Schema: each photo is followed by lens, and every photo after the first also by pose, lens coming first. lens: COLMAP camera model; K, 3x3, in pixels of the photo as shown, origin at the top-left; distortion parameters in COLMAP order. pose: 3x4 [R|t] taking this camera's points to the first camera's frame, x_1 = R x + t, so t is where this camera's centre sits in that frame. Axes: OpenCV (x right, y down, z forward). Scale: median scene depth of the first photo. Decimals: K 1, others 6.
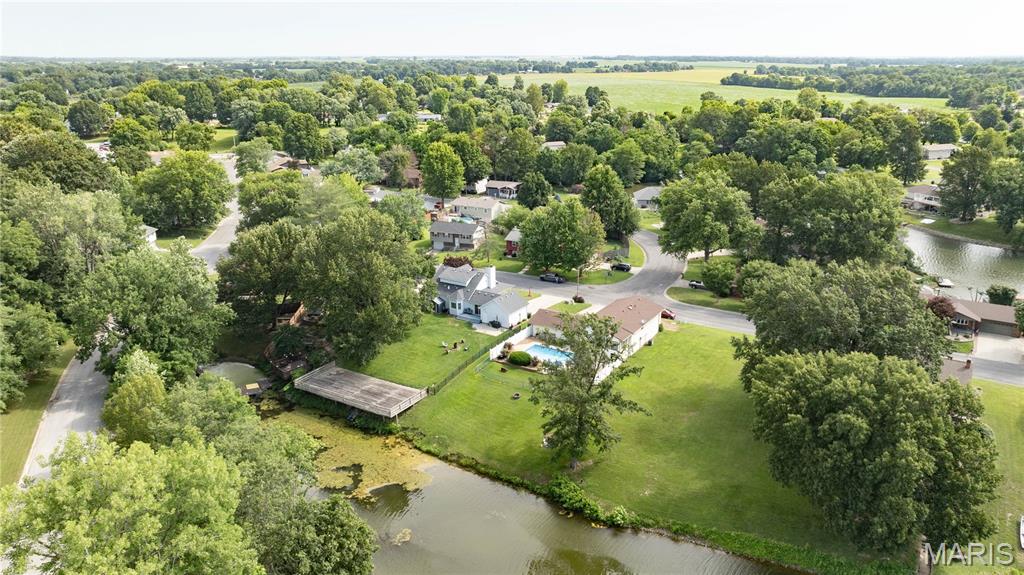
lens RADIAL K [[736.4, 0, 511.9], [0, 736.4, 287.0], [0, 0, 1]] dist [-0.003050, 0.002580]
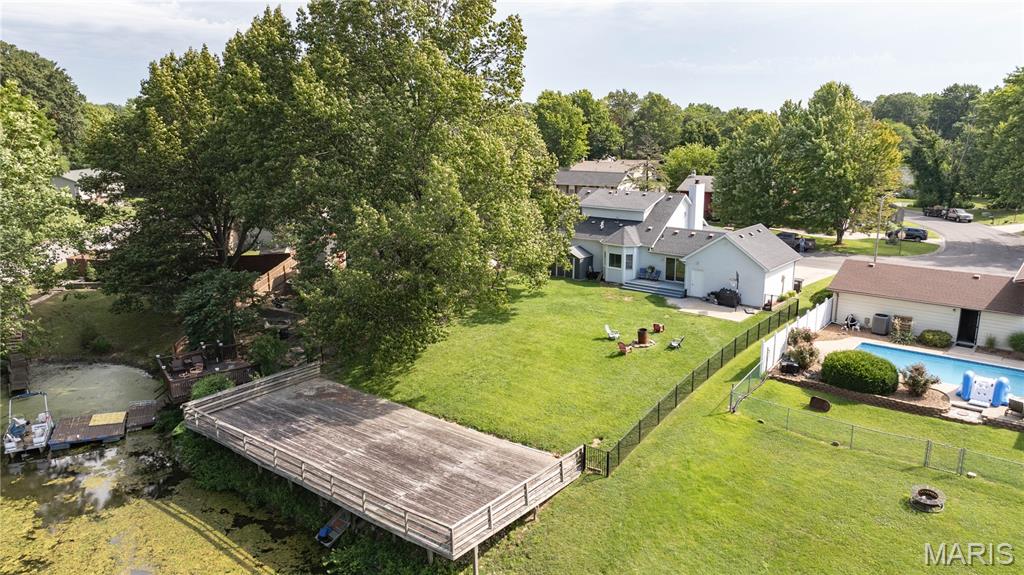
lens RADIAL K [[736.4, 0, 511.8], [0, 736.4, 288.3], [0, 0, 1]] dist [-0.003050, 0.002580]
pose [[0.992615, 0.028545, -0.117905, -0.101707], [-0.037396, 0.996590, -0.073553, 0.087978], [0.115404, 0.077419, 0.990297, 0.646698]]
